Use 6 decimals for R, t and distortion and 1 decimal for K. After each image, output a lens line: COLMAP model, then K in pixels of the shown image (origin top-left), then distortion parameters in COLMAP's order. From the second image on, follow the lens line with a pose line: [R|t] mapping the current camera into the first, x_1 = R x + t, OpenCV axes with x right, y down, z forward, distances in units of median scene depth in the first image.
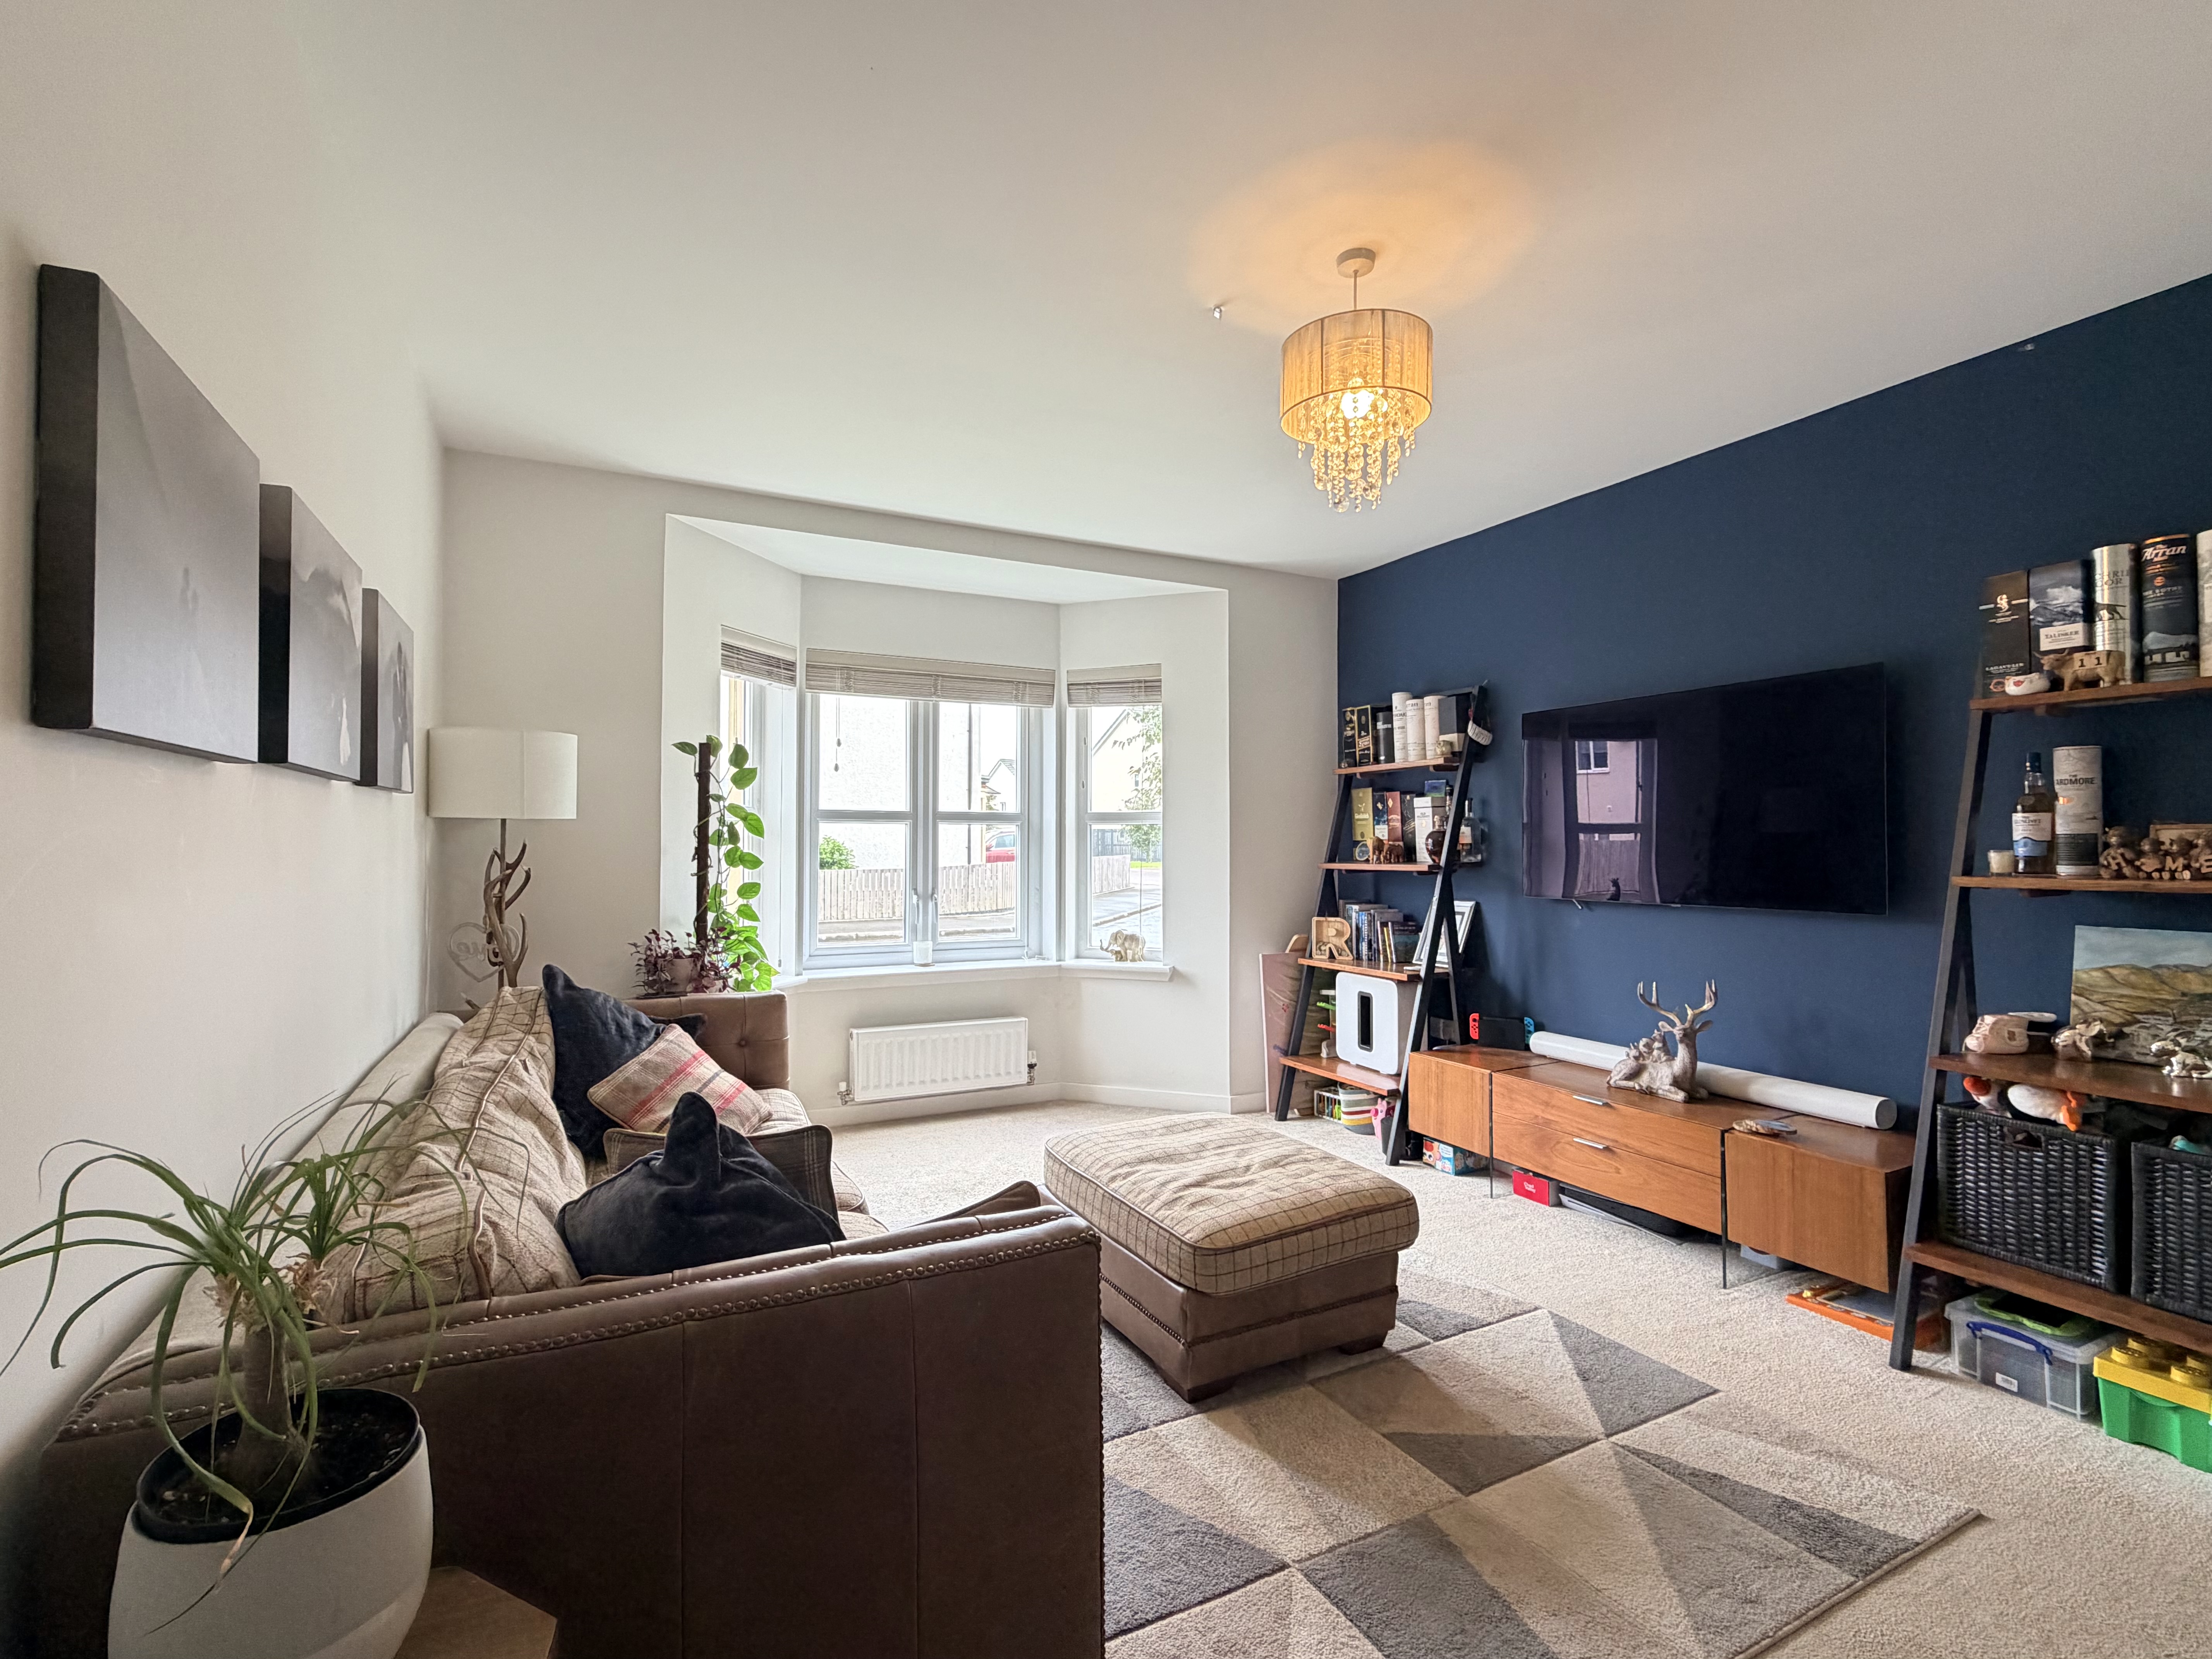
lens RADIAL K [[1023.4, 0, 1108.4], [0, 1023.4, 834.3], [0, 0, 1]] dist [-0.000120, 0.000672]
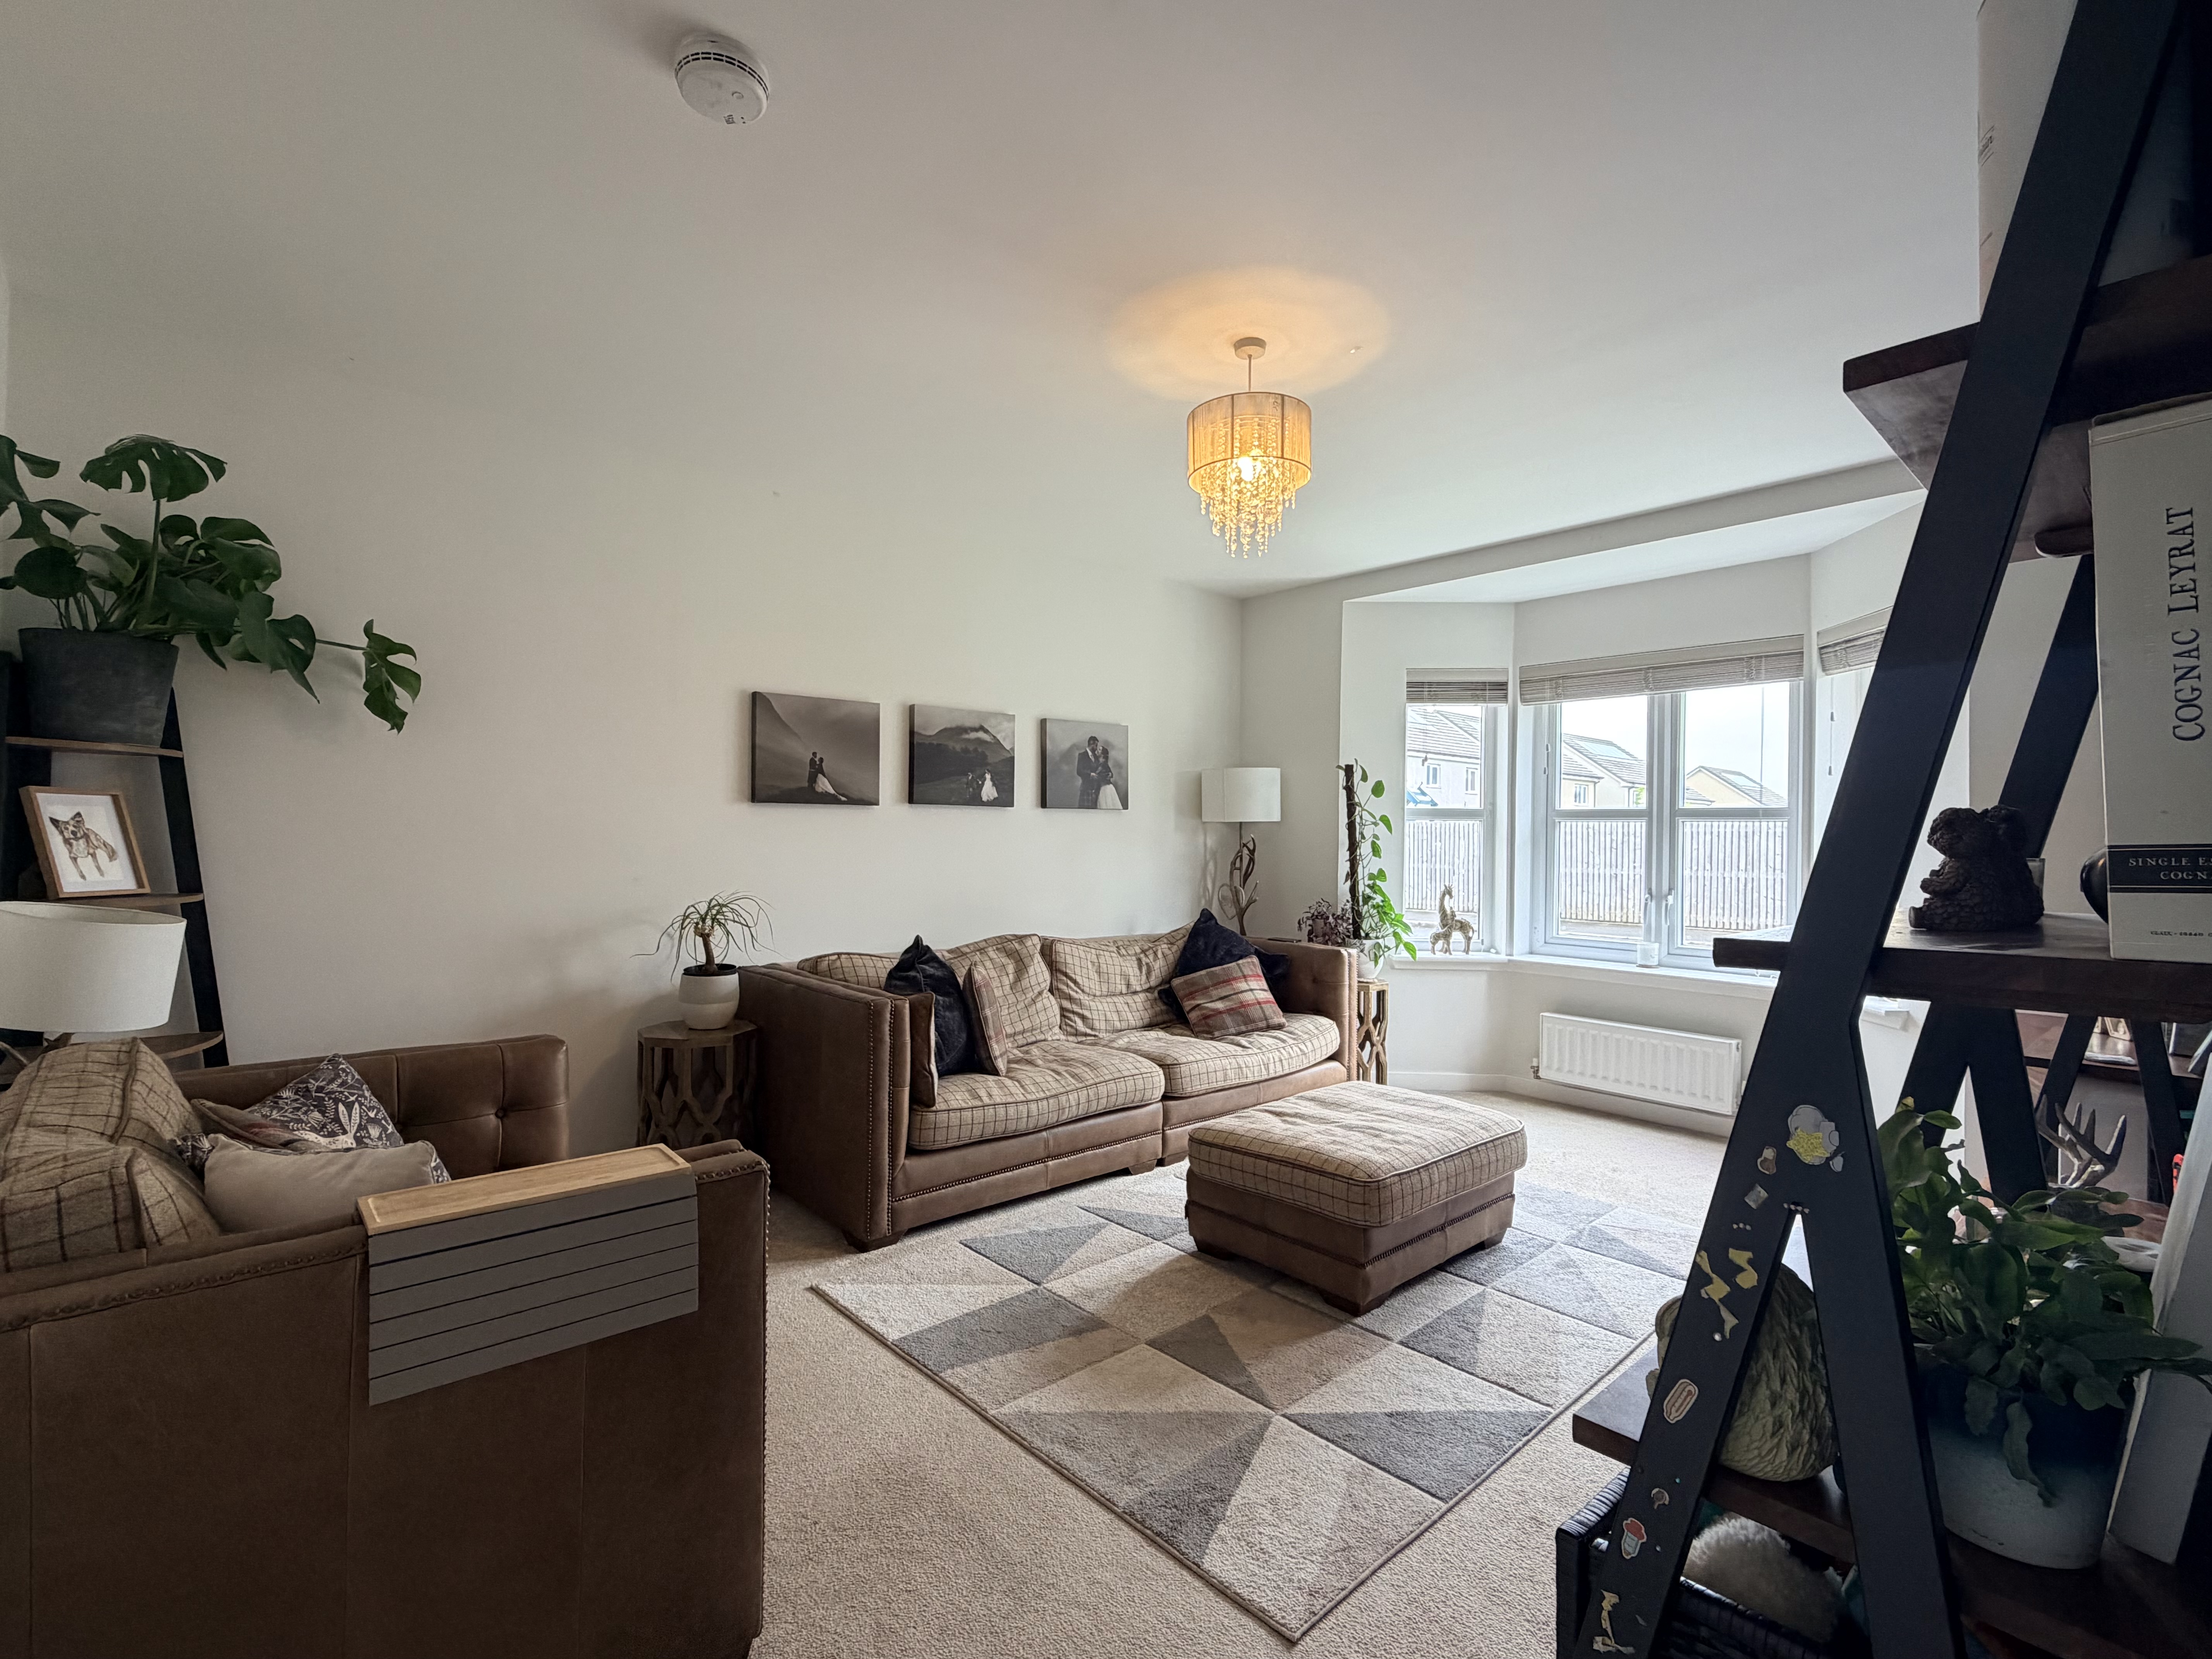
lens RADIAL K [[1023.4, 0, 1096.1], [0, 1023.4, 834.0], [0, 0, 1]] dist [-0.000120, 0.000672]
pose [[0.249664, 0.000810, -0.968332, 1.038740], [-0.003119, 0.999995, 0.000032, 0.005450], [0.968328, 0.003012, 0.249665, 0.407648]]
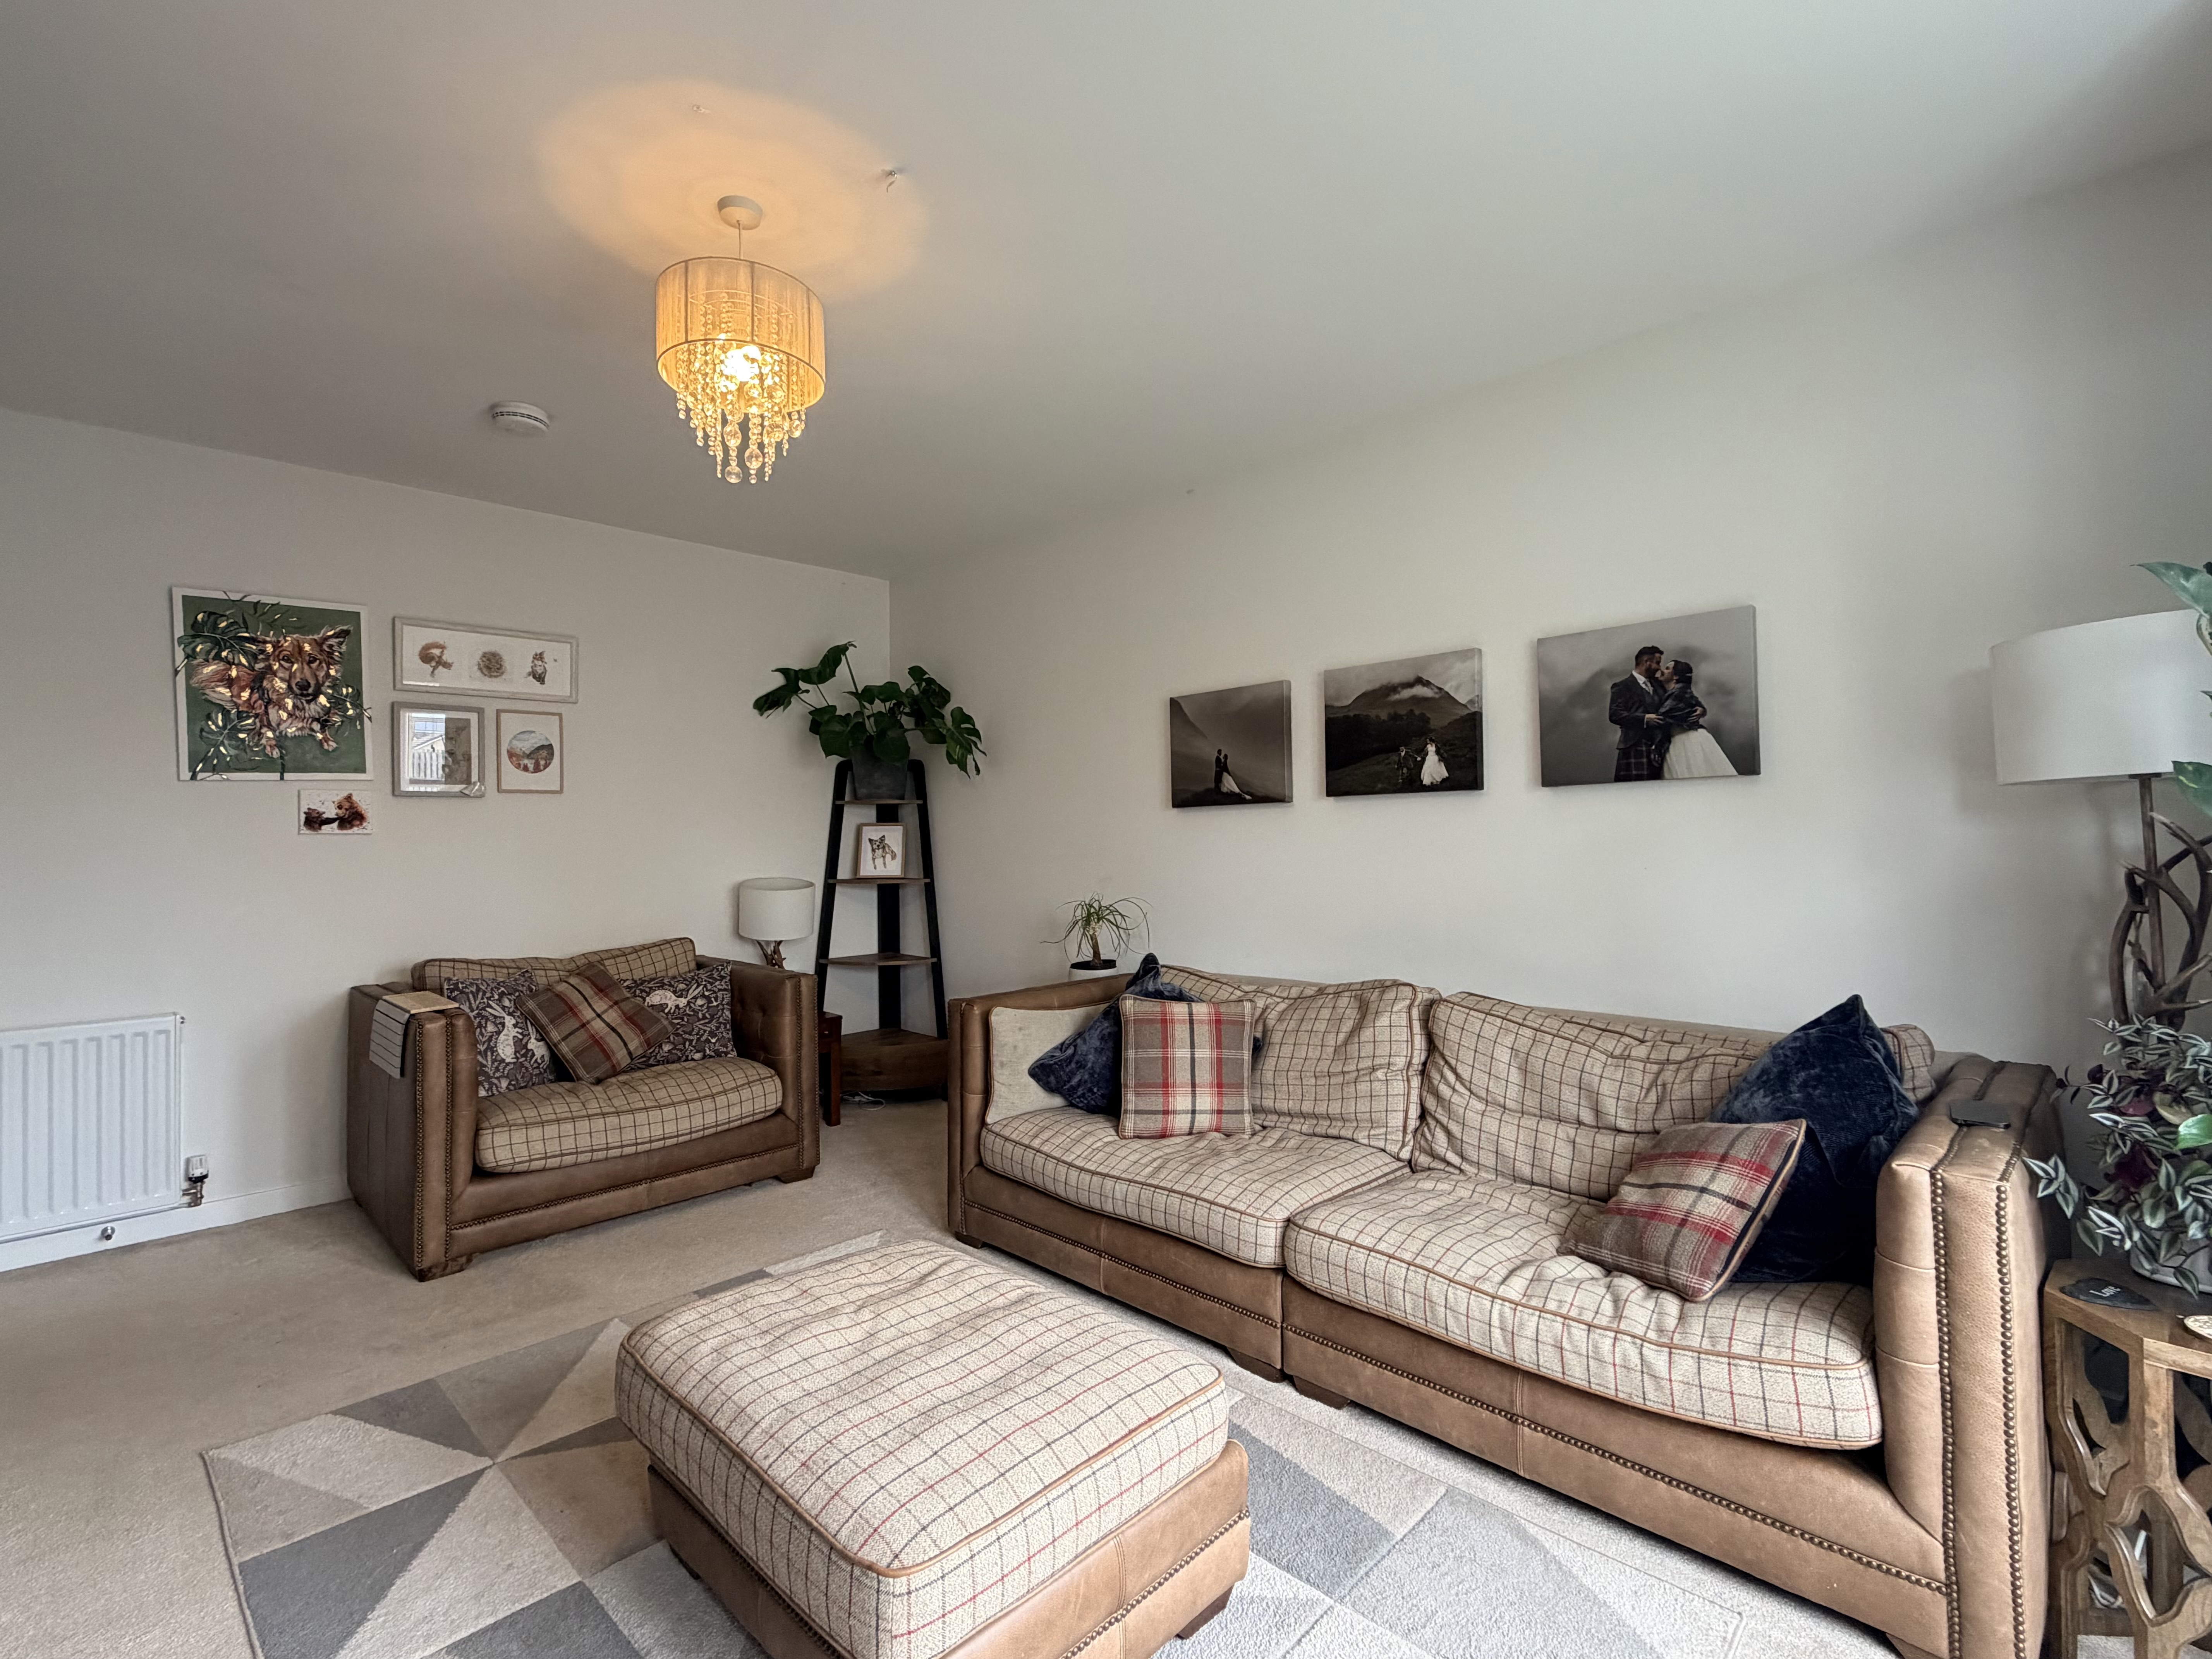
lens RADIAL K [[1023.4, 0, 1100.0], [0, 1023.4, 830.7], [0, 0, 1]] dist [-0.000120, 0.000672]
pose [[-0.951057, 0.007332, -0.308928, 0.172153], [0.013750, 0.999732, -0.018602, 0.018995], [0.308709, -0.021940, -0.950903, 1.515444]]
